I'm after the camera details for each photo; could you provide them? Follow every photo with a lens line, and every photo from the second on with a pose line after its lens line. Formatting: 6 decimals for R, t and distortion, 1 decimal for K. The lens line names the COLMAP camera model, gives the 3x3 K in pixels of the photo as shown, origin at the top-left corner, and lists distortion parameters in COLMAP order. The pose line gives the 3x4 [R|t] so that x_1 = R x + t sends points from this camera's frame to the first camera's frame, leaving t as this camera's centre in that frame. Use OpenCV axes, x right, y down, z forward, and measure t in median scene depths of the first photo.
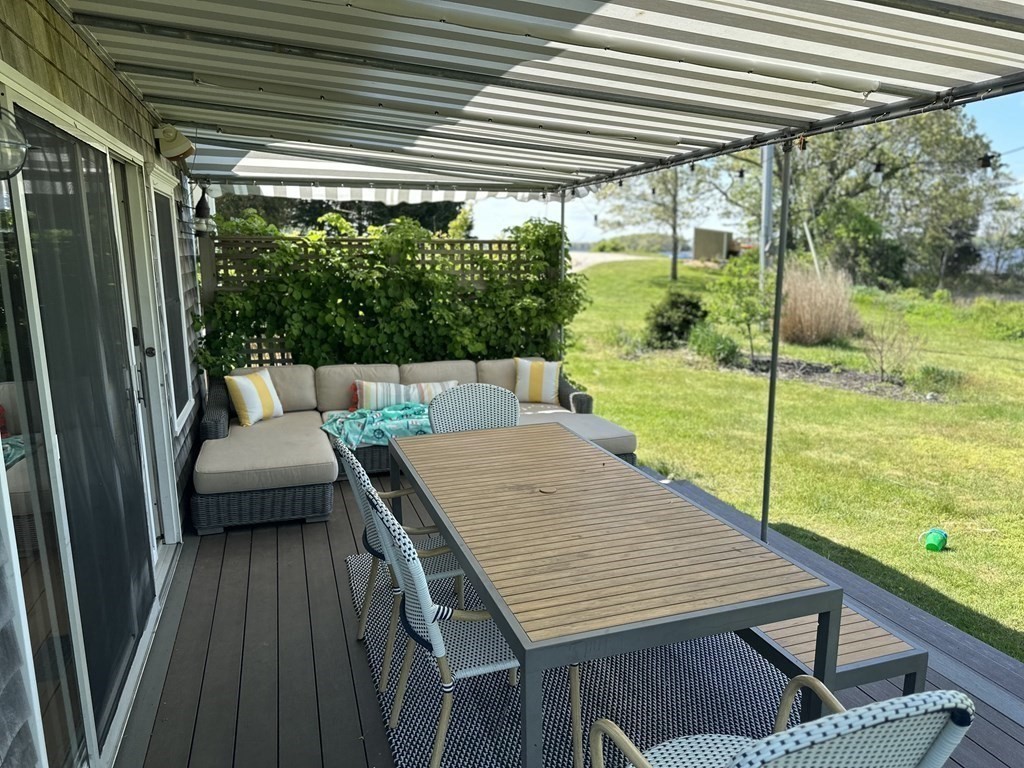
lens RADIAL K [[716.8, 0, 508.1], [0, 716.8, 386.1], [0, 0, 1]] dist [0.030845, -0.010841]
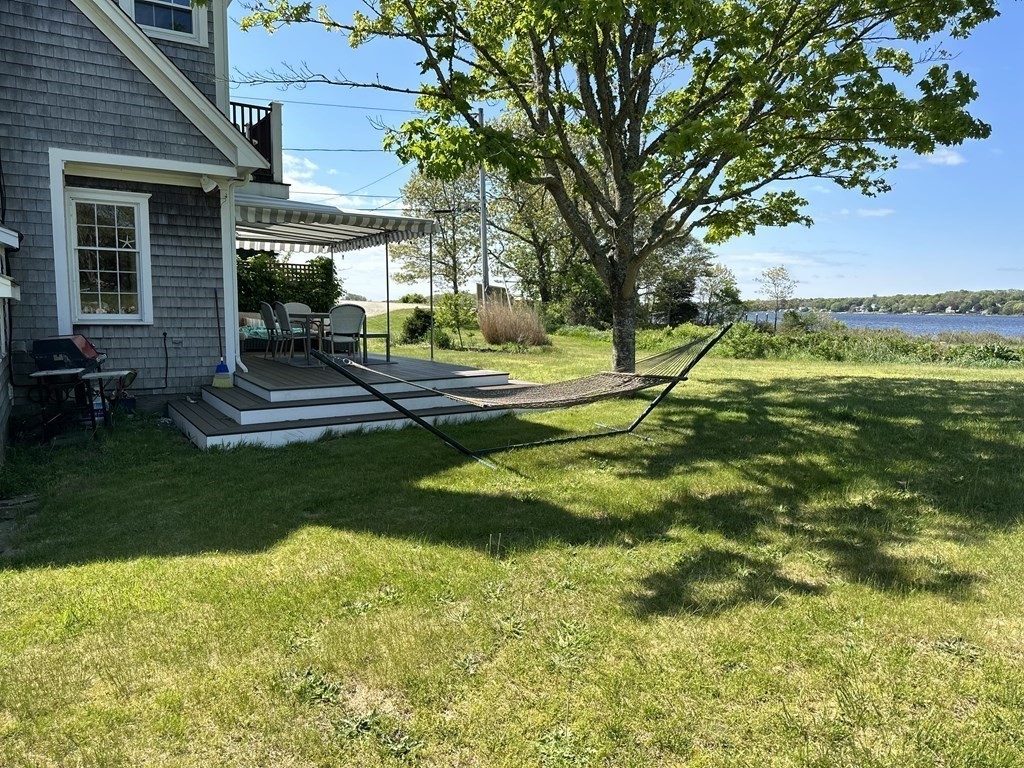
lens RADIAL K [[716.8, 0, 516.5], [0, 716.8, 385.3], [0, 0, 1]] dist [0.030845, -0.010841]
pose [[0.967113, -0.010105, 0.254144, 0.052875], [0.031339, 0.996331, -0.079641, 0.372288], [-0.252407, 0.084987, 0.963882, -1.316368]]
